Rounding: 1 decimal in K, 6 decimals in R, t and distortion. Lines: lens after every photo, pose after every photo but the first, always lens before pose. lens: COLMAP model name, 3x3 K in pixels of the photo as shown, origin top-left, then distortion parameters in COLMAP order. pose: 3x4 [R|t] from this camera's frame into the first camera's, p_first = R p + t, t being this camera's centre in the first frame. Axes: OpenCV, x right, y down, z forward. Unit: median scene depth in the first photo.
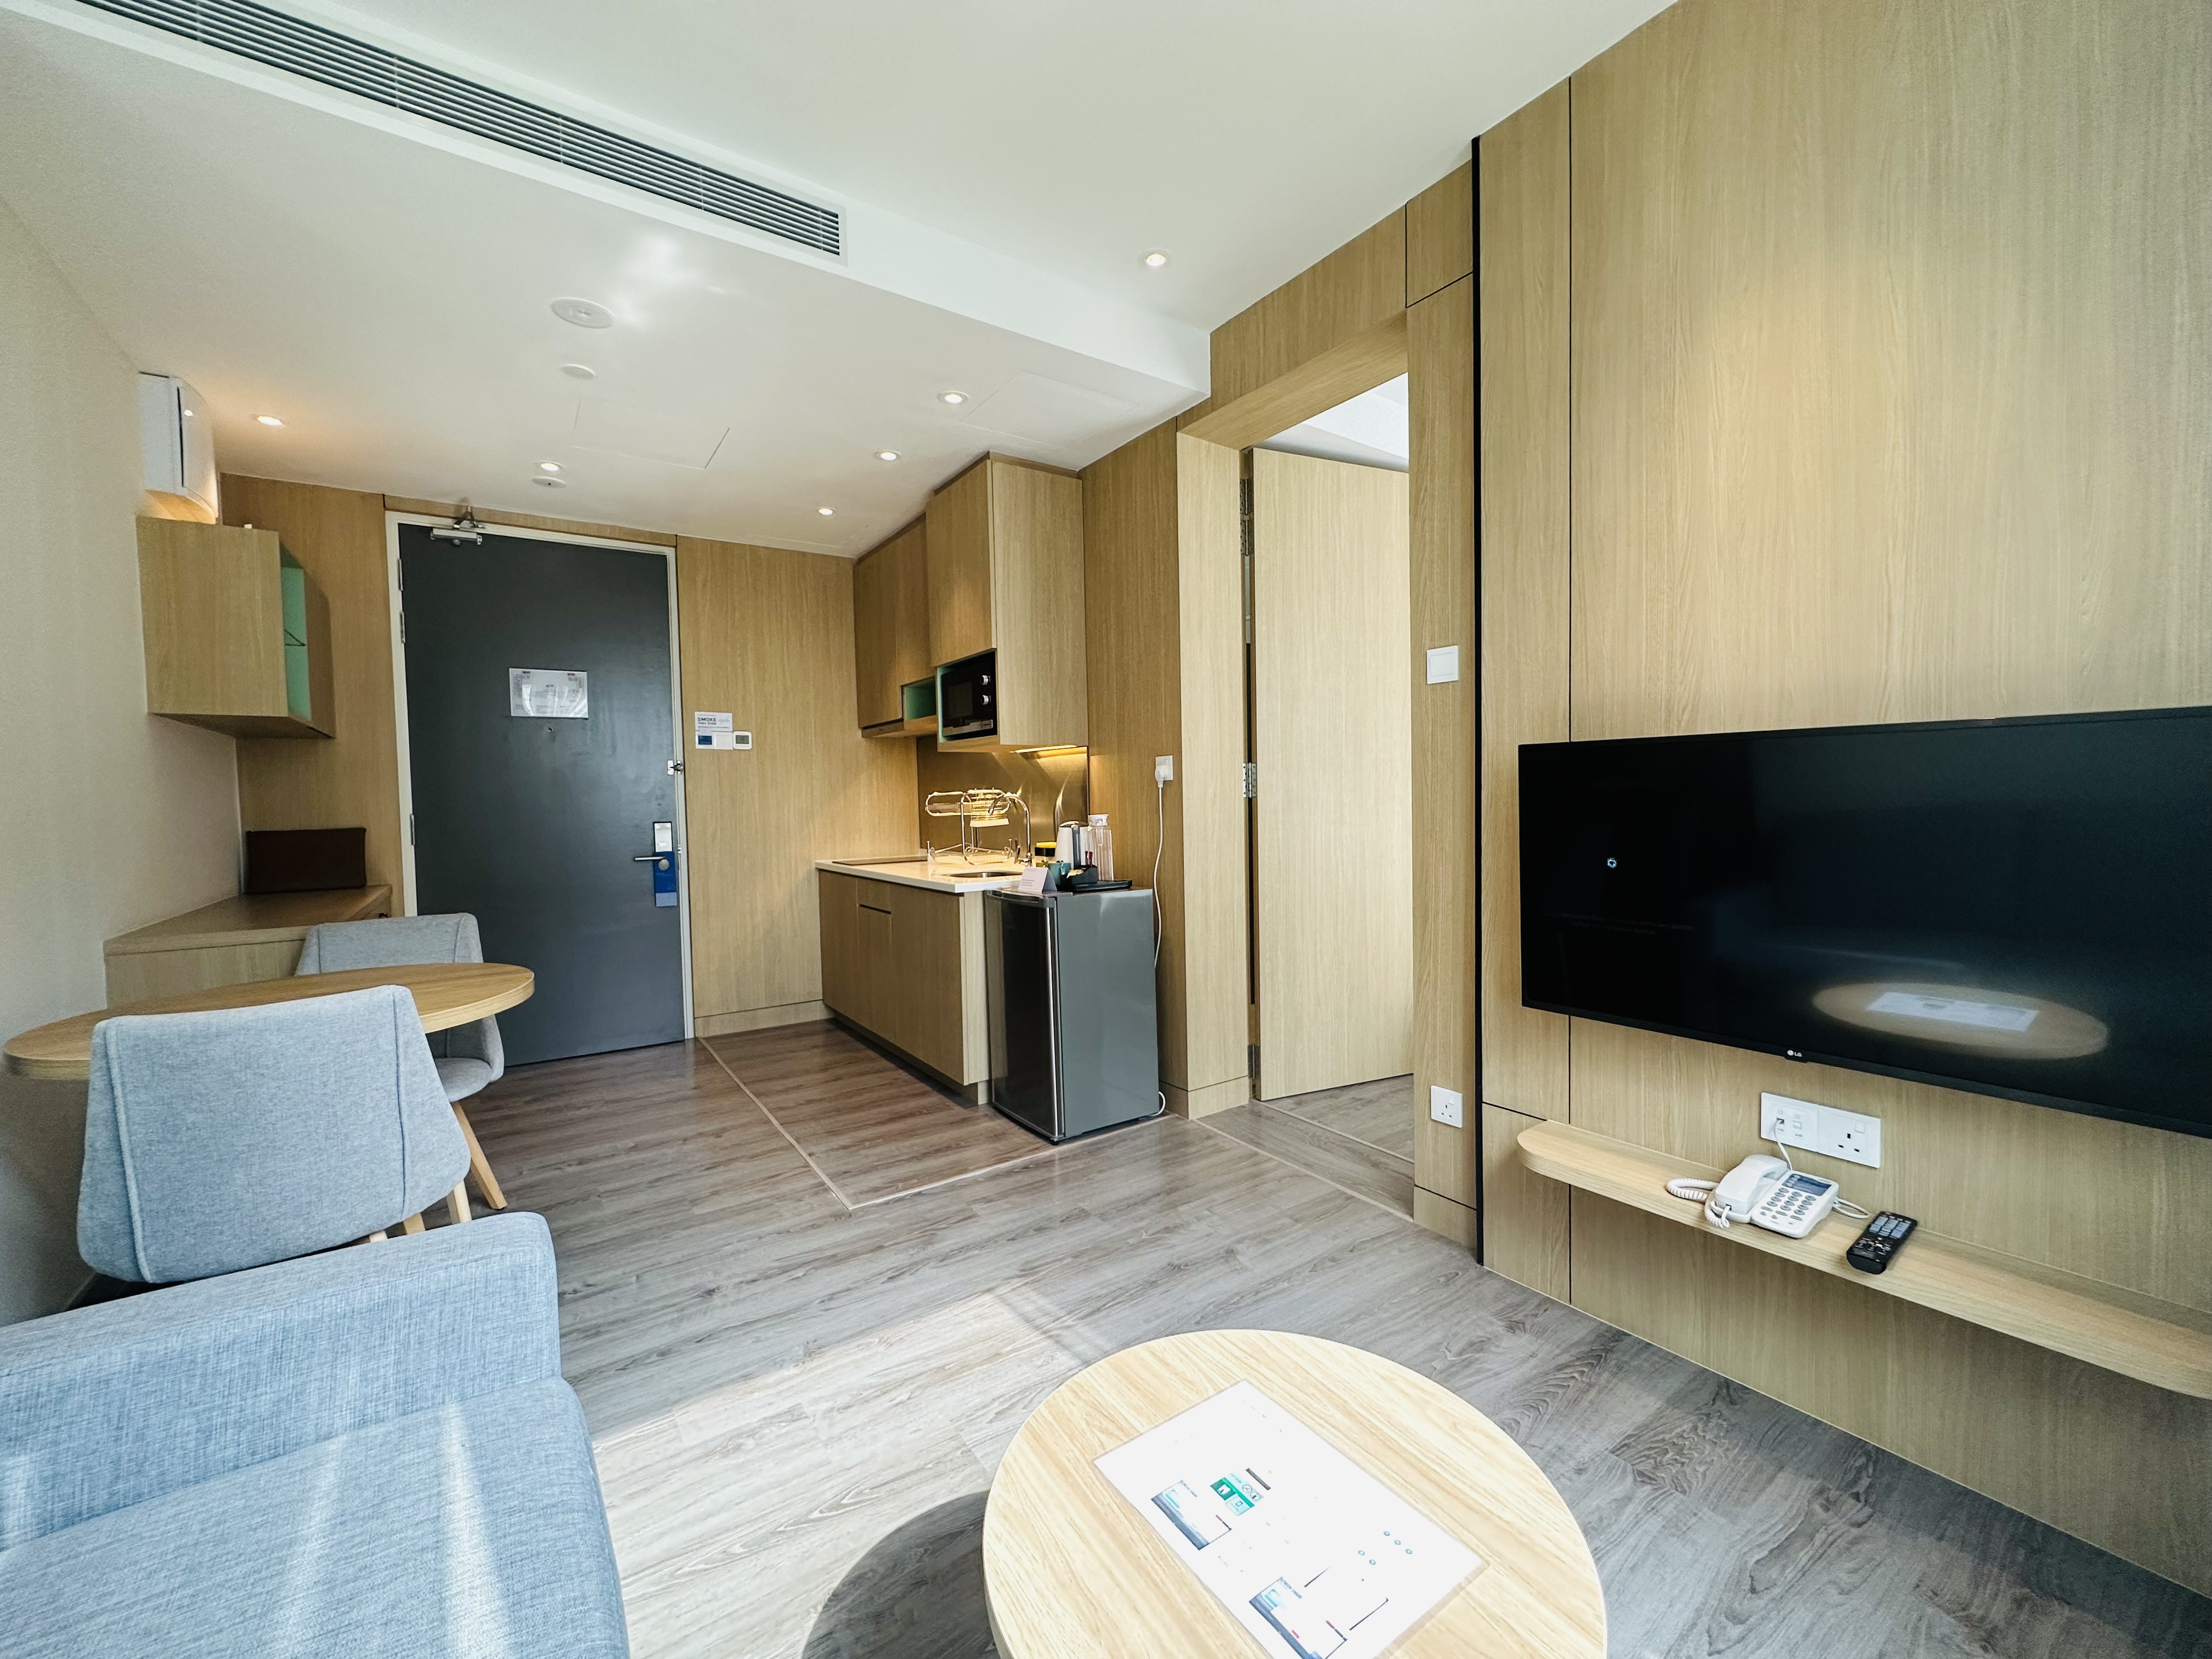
lens RADIAL K [[883.3, 0, 1097.7], [0, 883.3, 831.0], [0, 0, 1]] dist [0.003788, 0.000284]
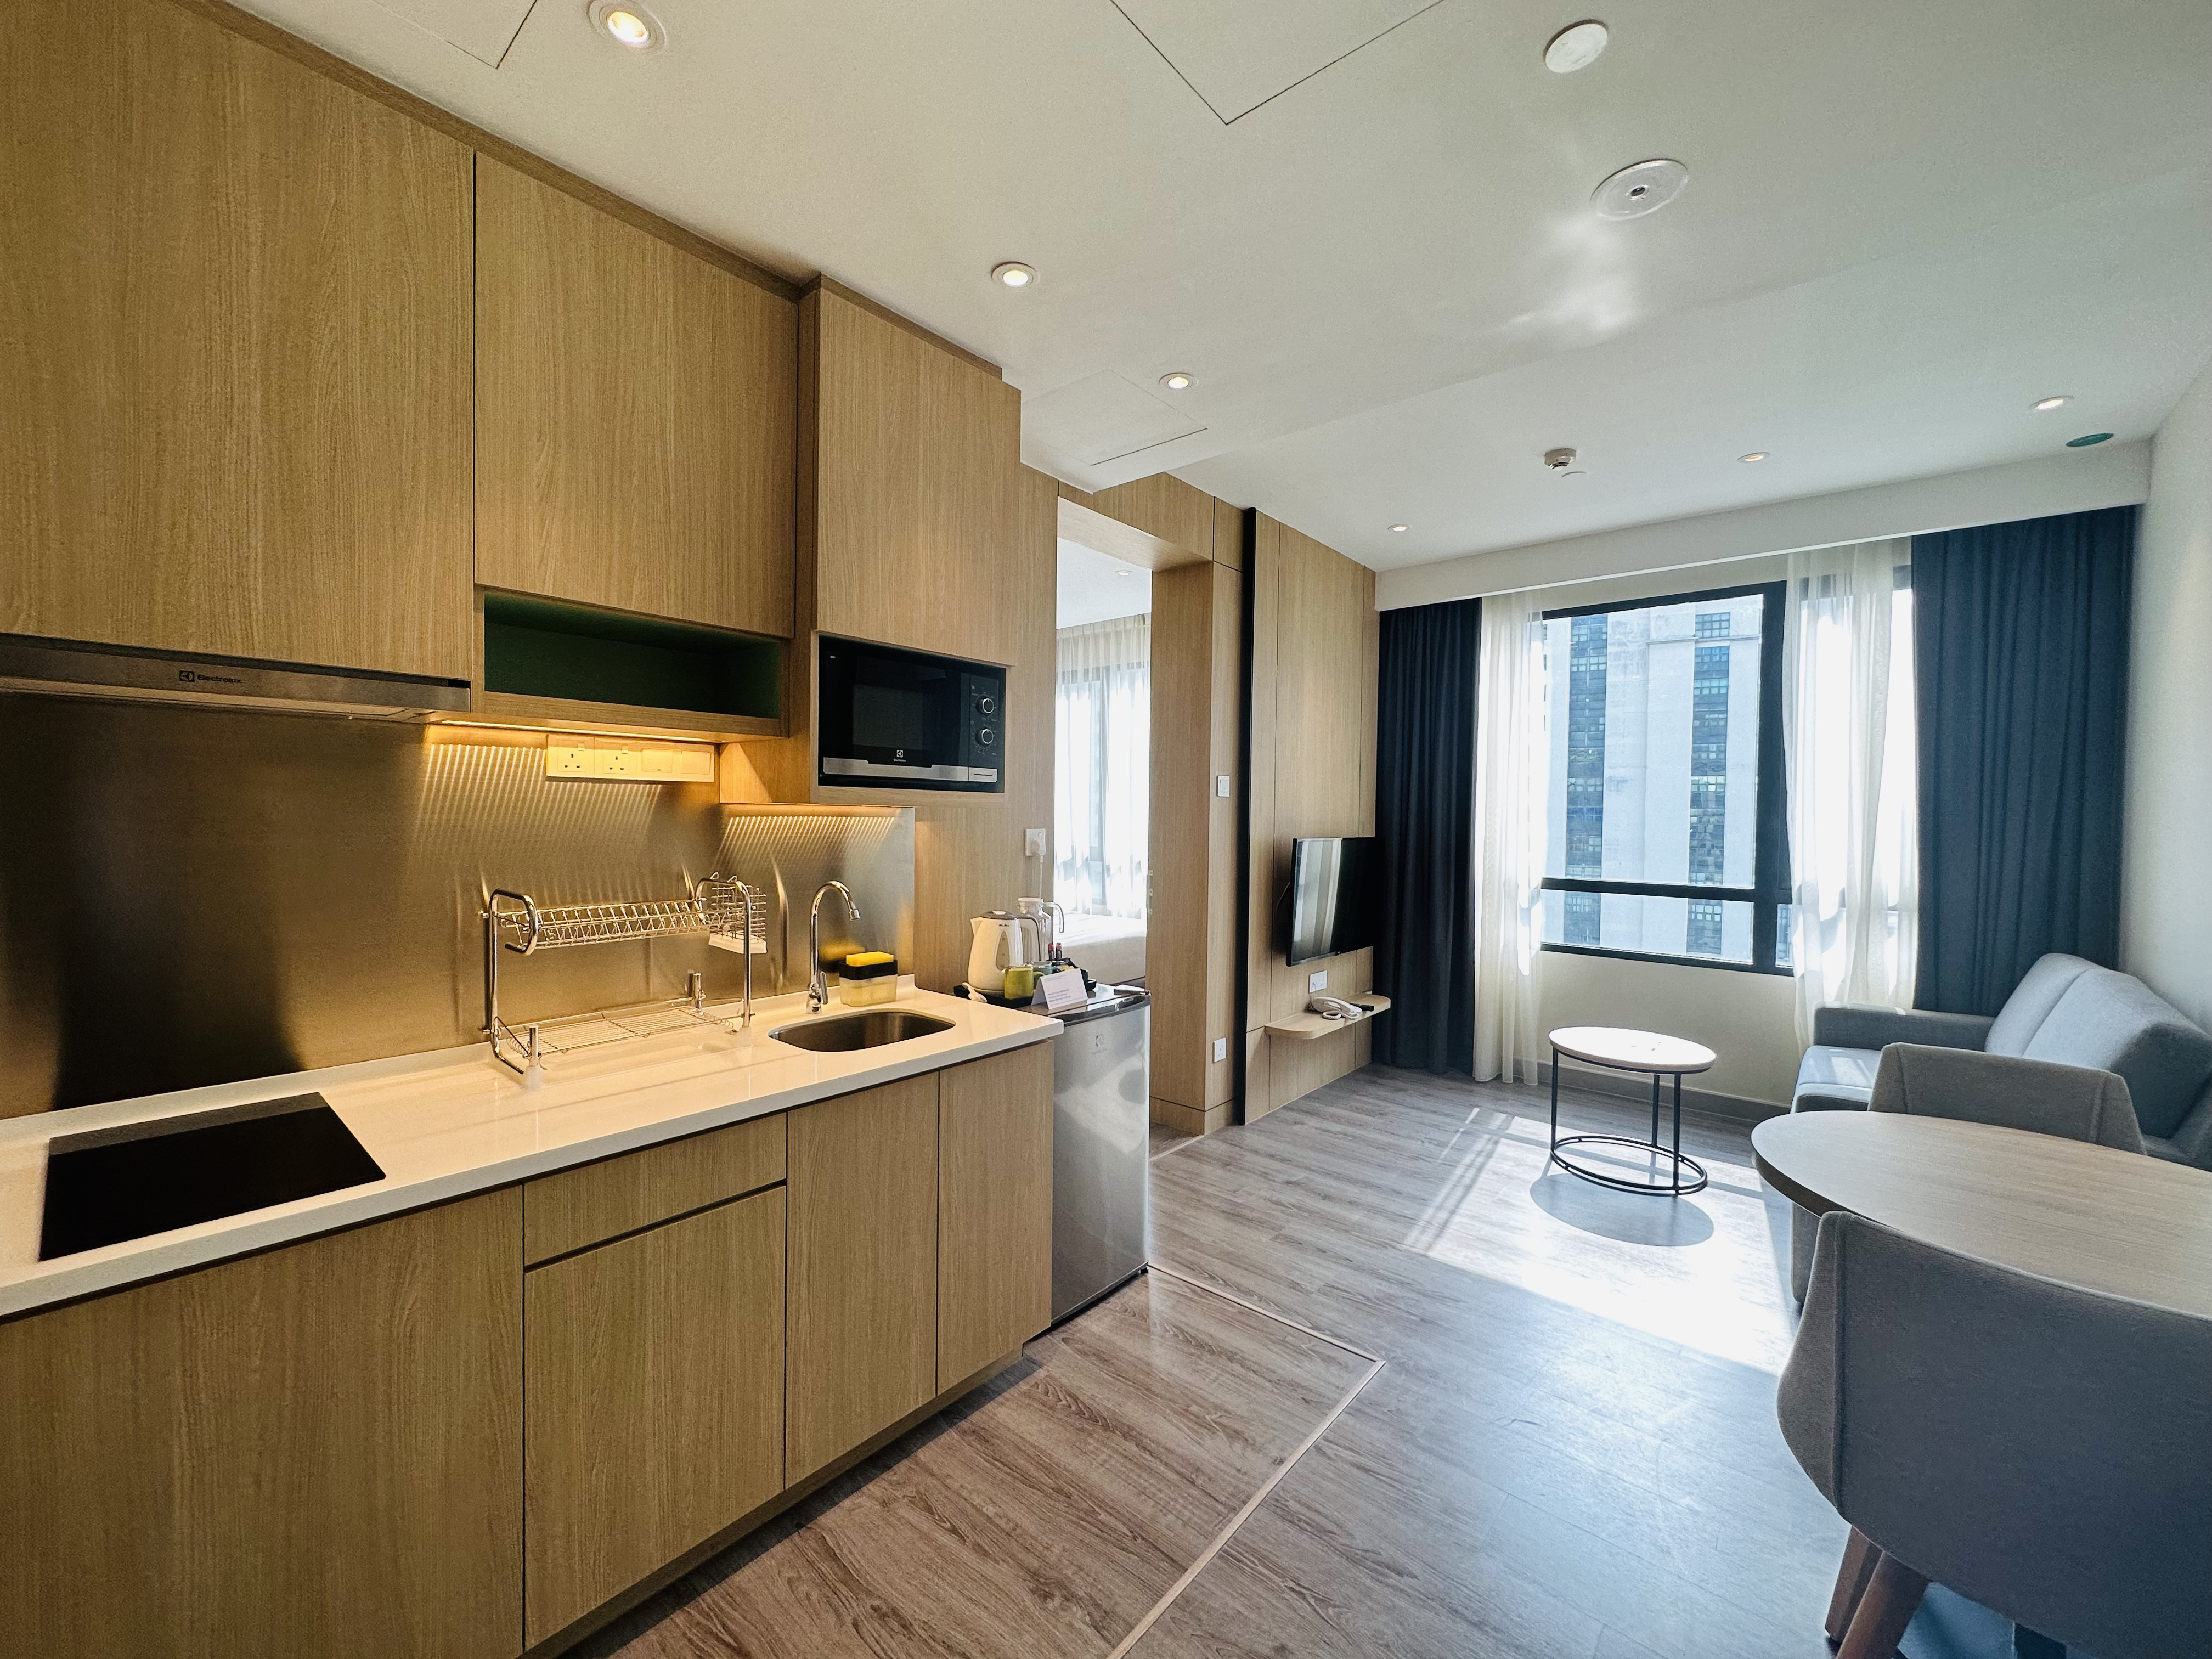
lens RADIAL K [[883.3, 0, 1095.9], [0, 883.3, 834.3], [0, 0, 1]] dist [0.003788, 0.000284]
pose [[-0.256080, -0.000966, 0.966655, -1.063294], [0.032357, 0.999431, 0.009570, -0.111079], [-0.966114, 0.033729, -0.255902, 1.500384]]
